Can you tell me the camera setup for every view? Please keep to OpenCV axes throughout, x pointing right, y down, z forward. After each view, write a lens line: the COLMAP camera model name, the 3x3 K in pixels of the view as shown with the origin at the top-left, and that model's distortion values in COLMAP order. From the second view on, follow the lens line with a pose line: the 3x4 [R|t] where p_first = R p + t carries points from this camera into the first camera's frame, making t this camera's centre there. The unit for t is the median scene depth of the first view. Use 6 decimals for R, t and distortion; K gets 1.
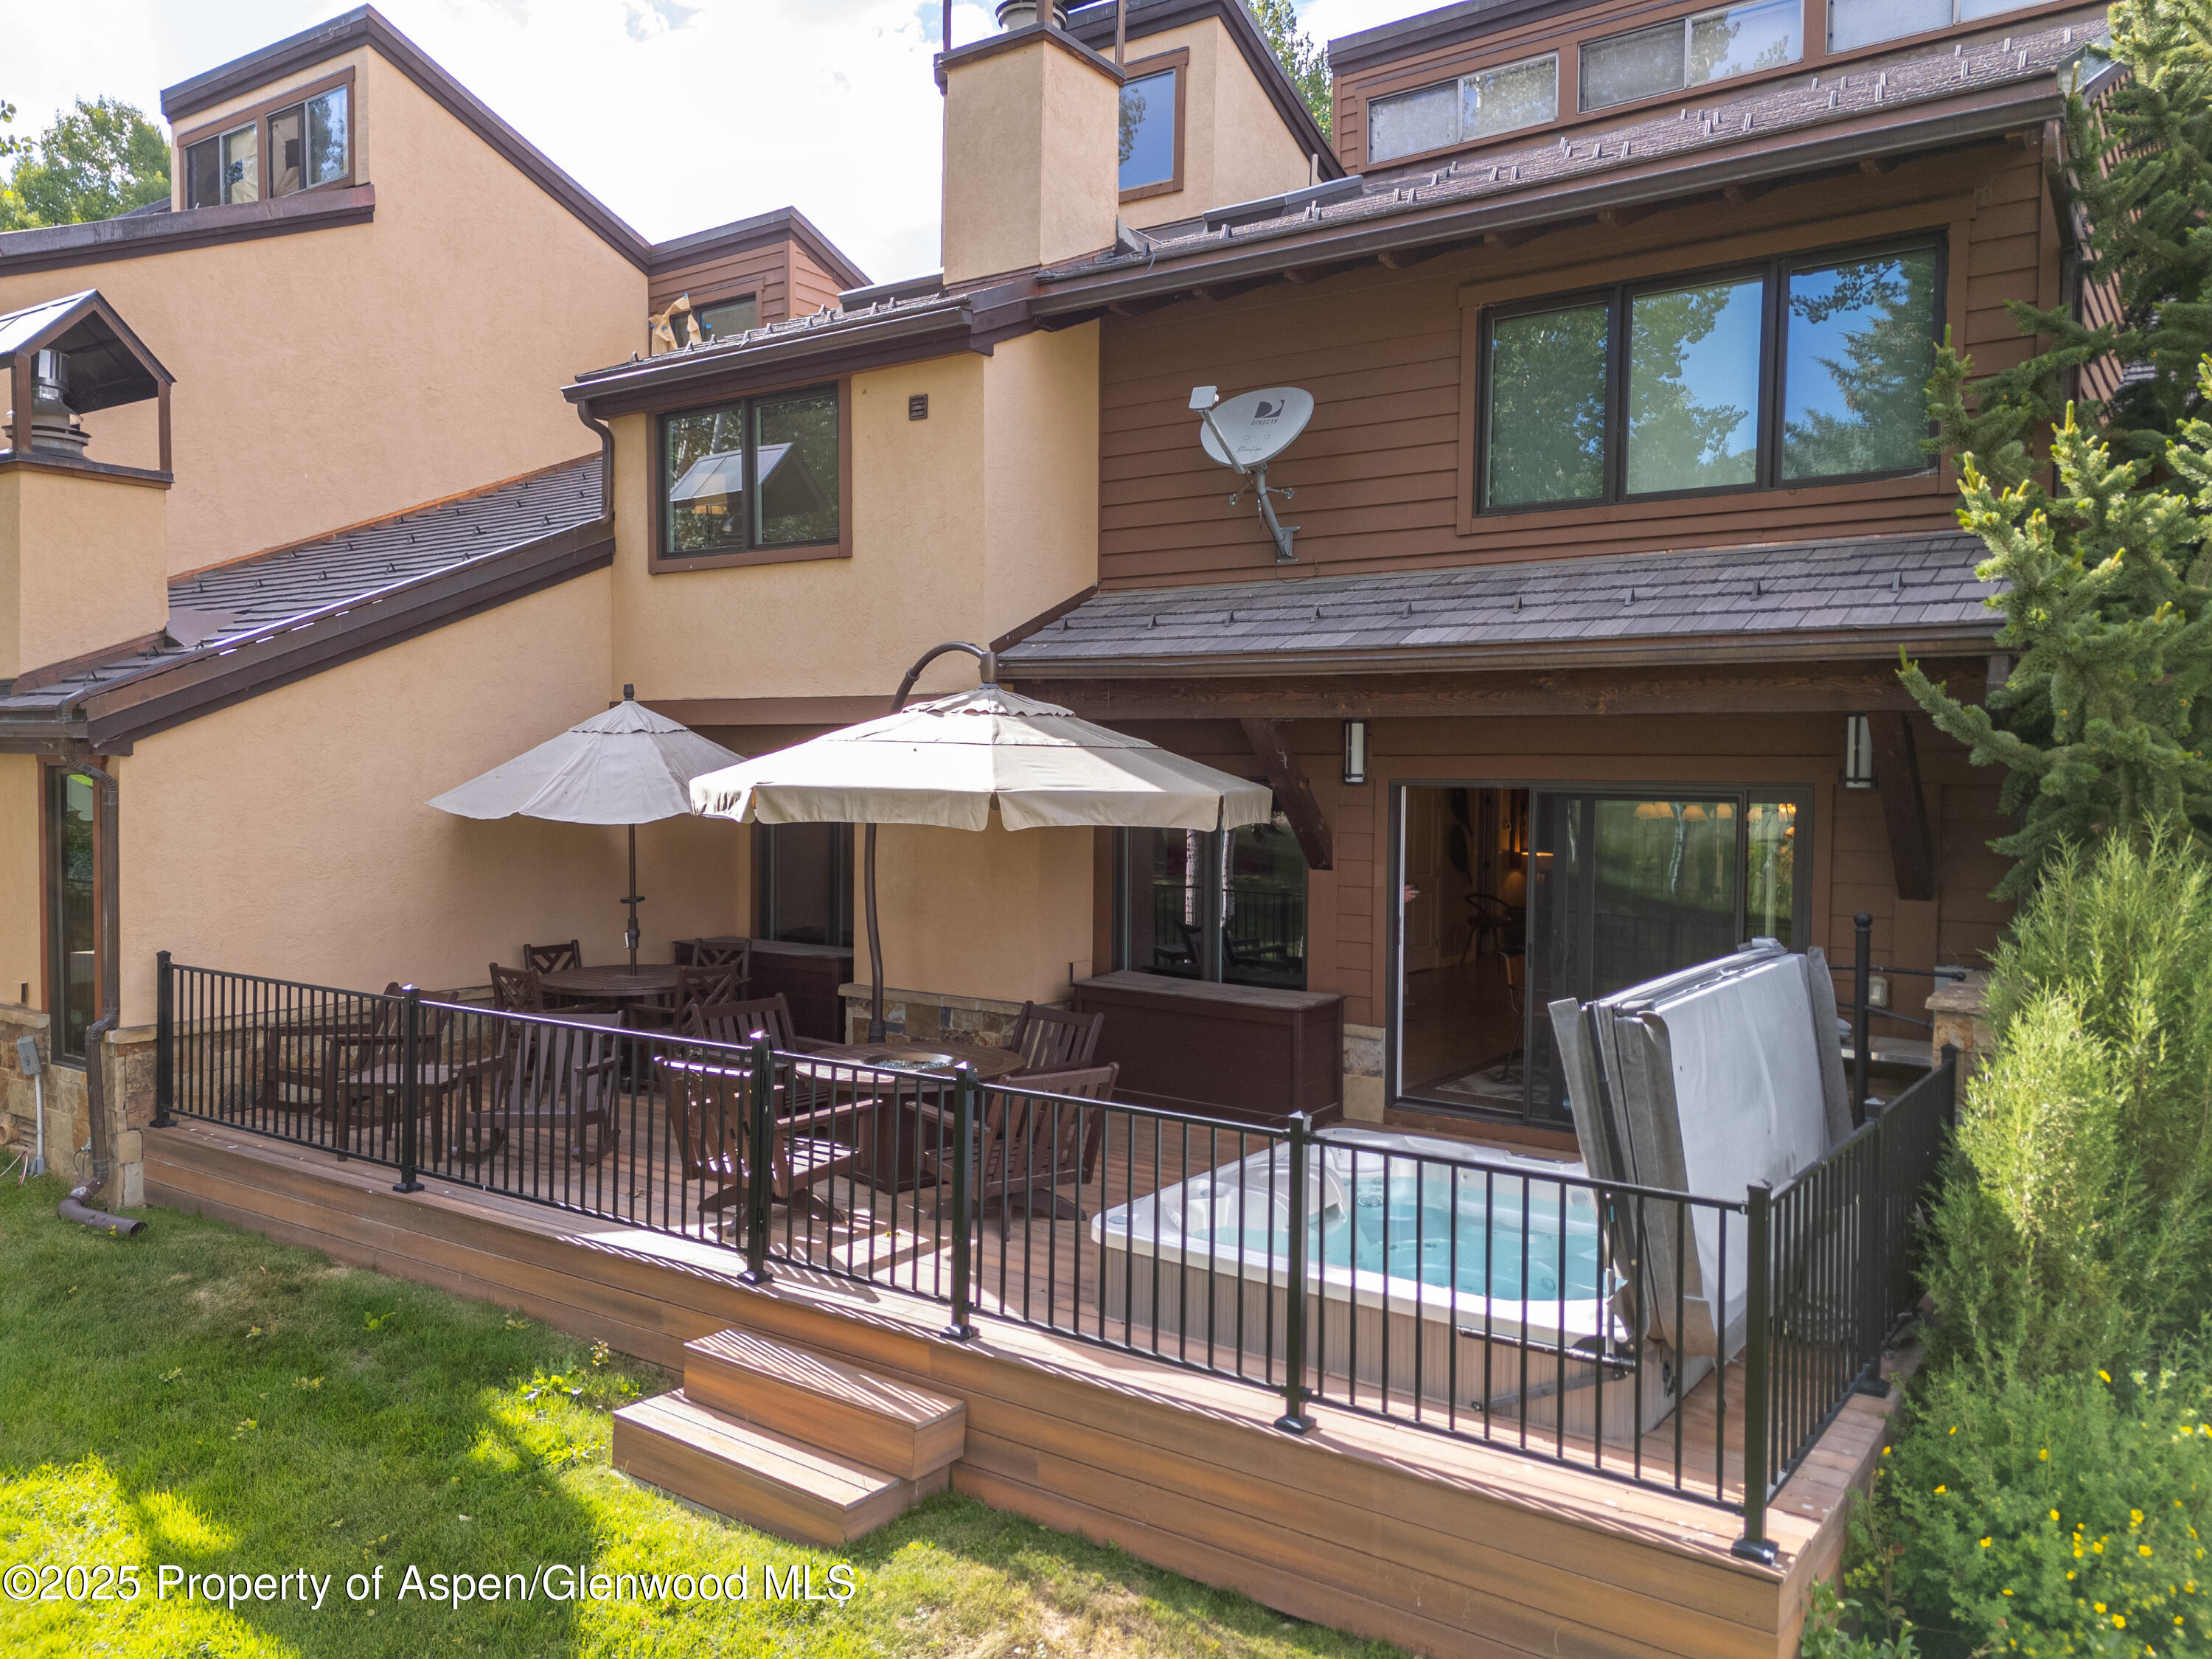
lens RADIAL K [[1665.1, 0, 1104.5], [0, 1665.1, 811.3], [0, 0, 1]] dist [0.047419, -0.005666]
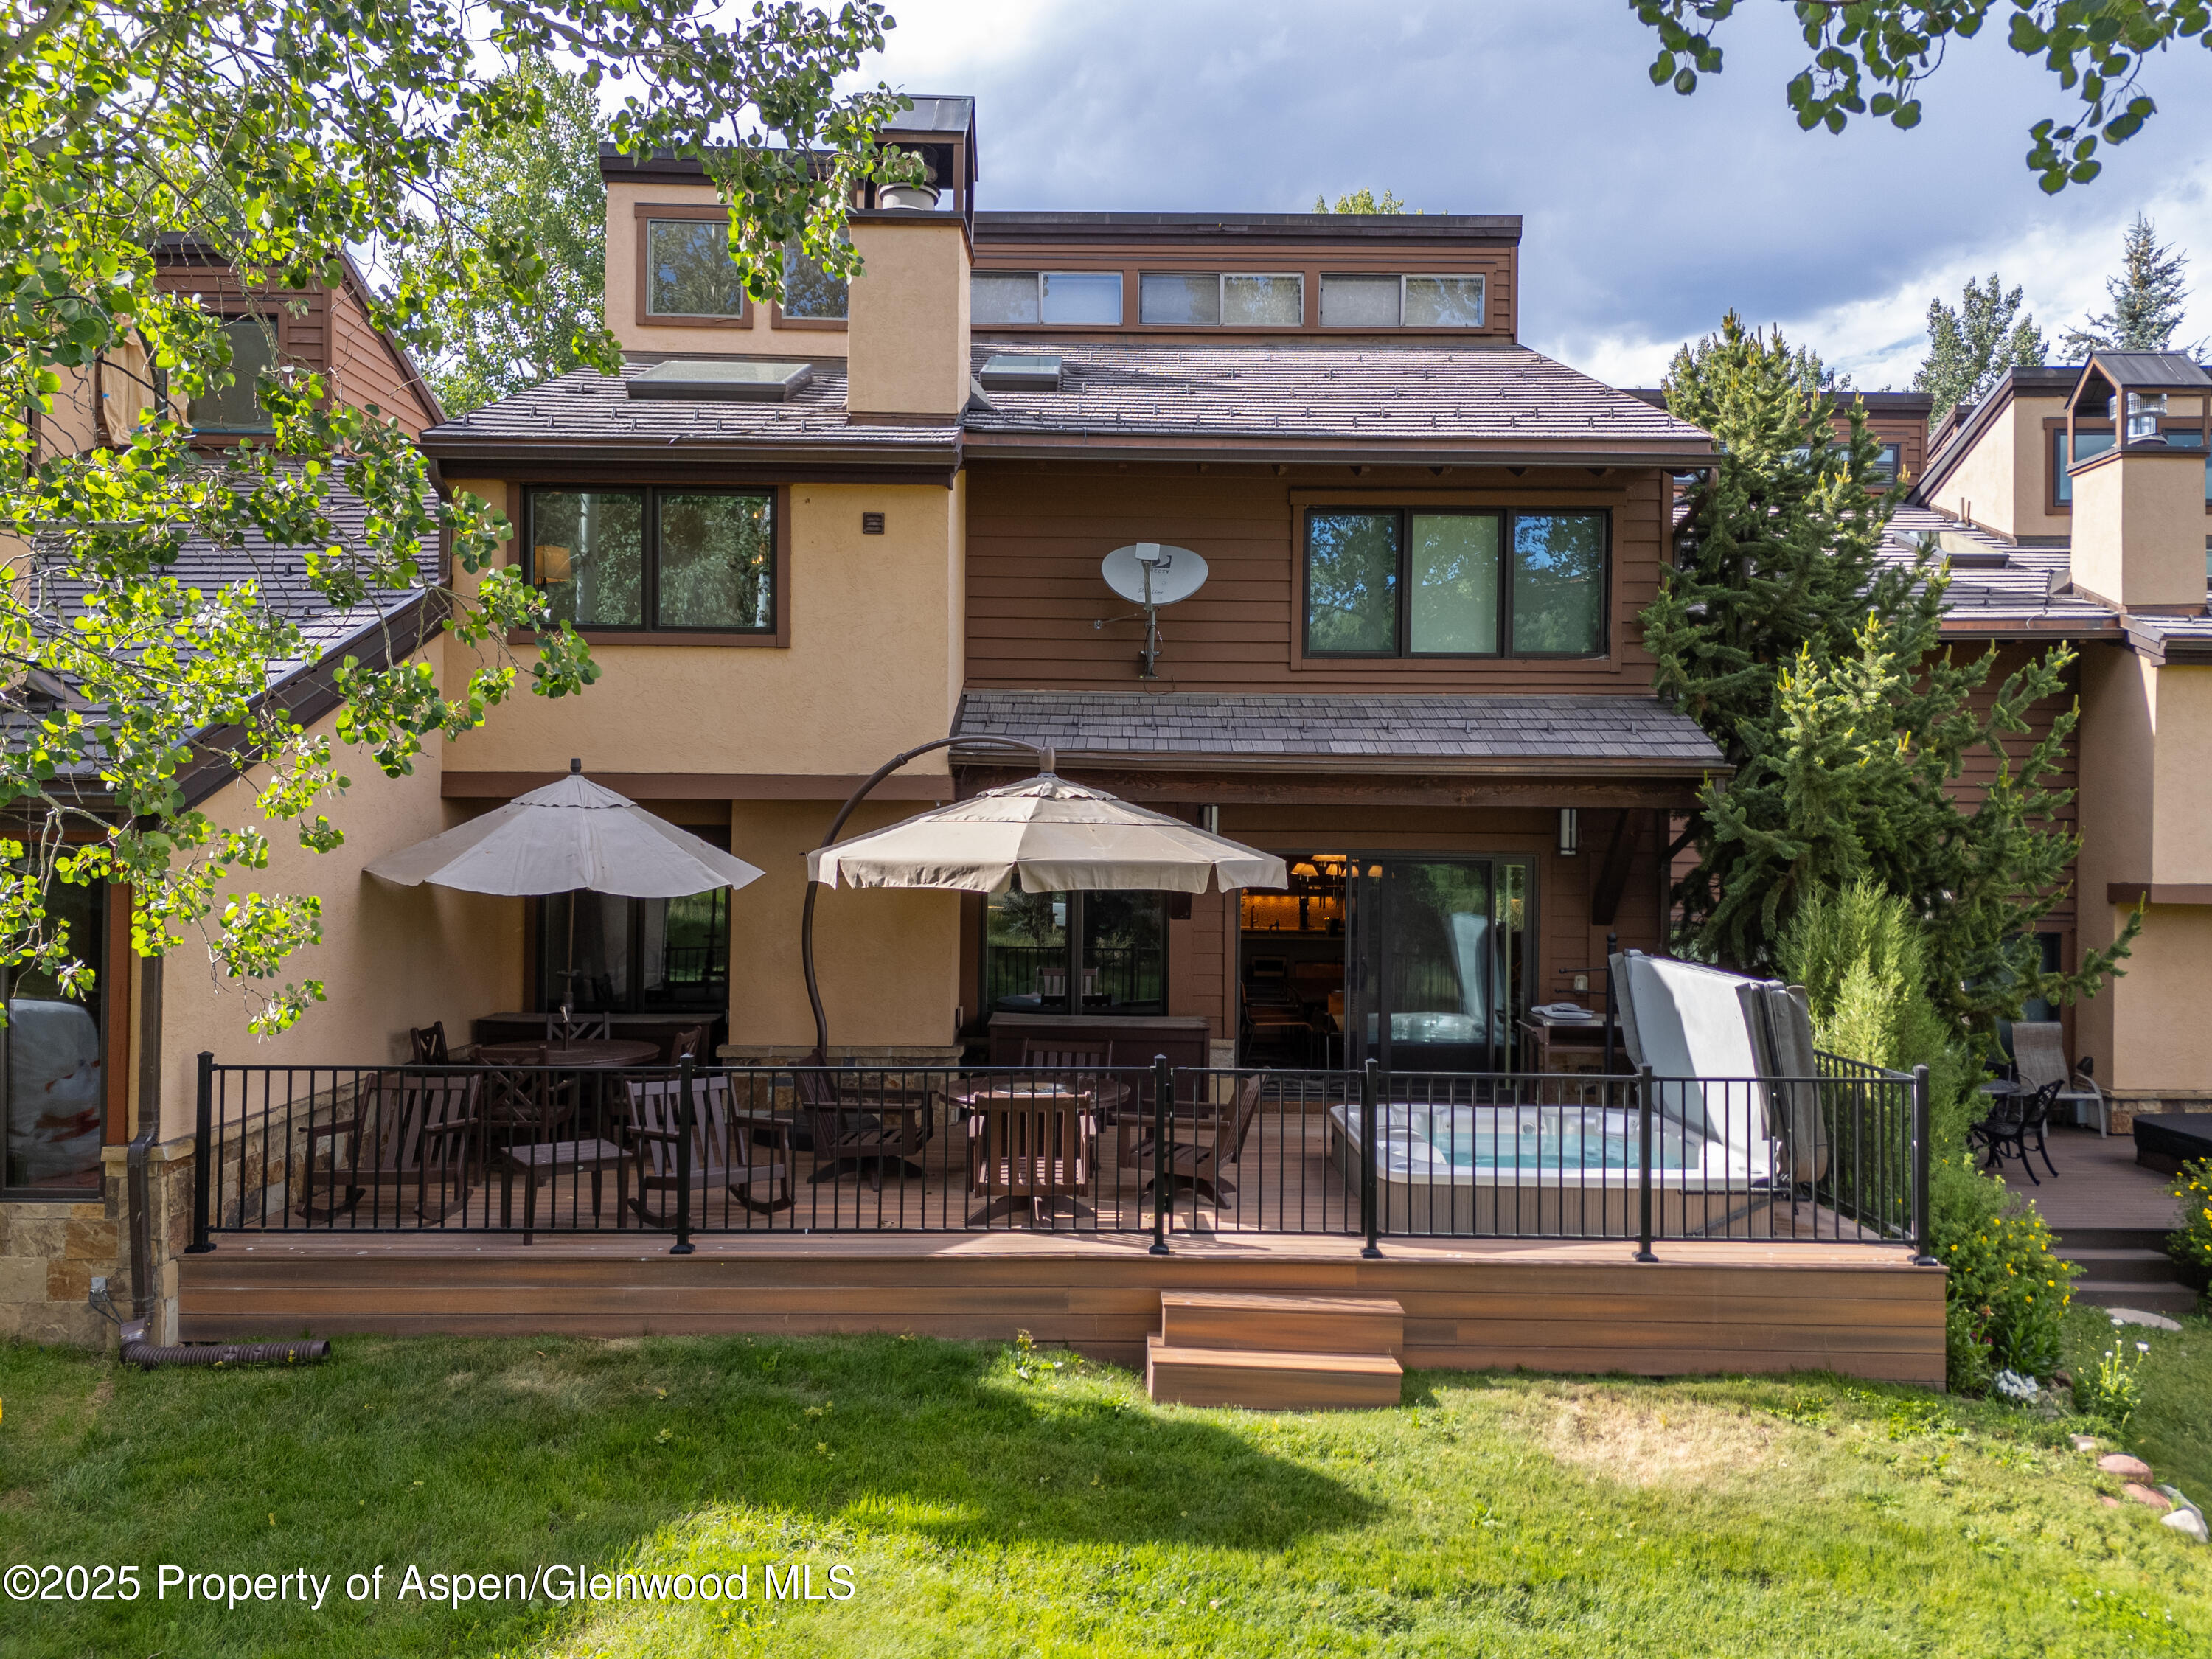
lens RADIAL K [[1665.1, 0, 1099.0], [0, 1665.1, 840.0], [0, 0, 1]] dist [0.047419, -0.005666]
pose [[0.804382, -0.001426, 0.594111, -0.753160], [0.012450, 0.999818, -0.014457, -0.010096], [-0.593983, 0.019026, 0.804253, 0.007883]]
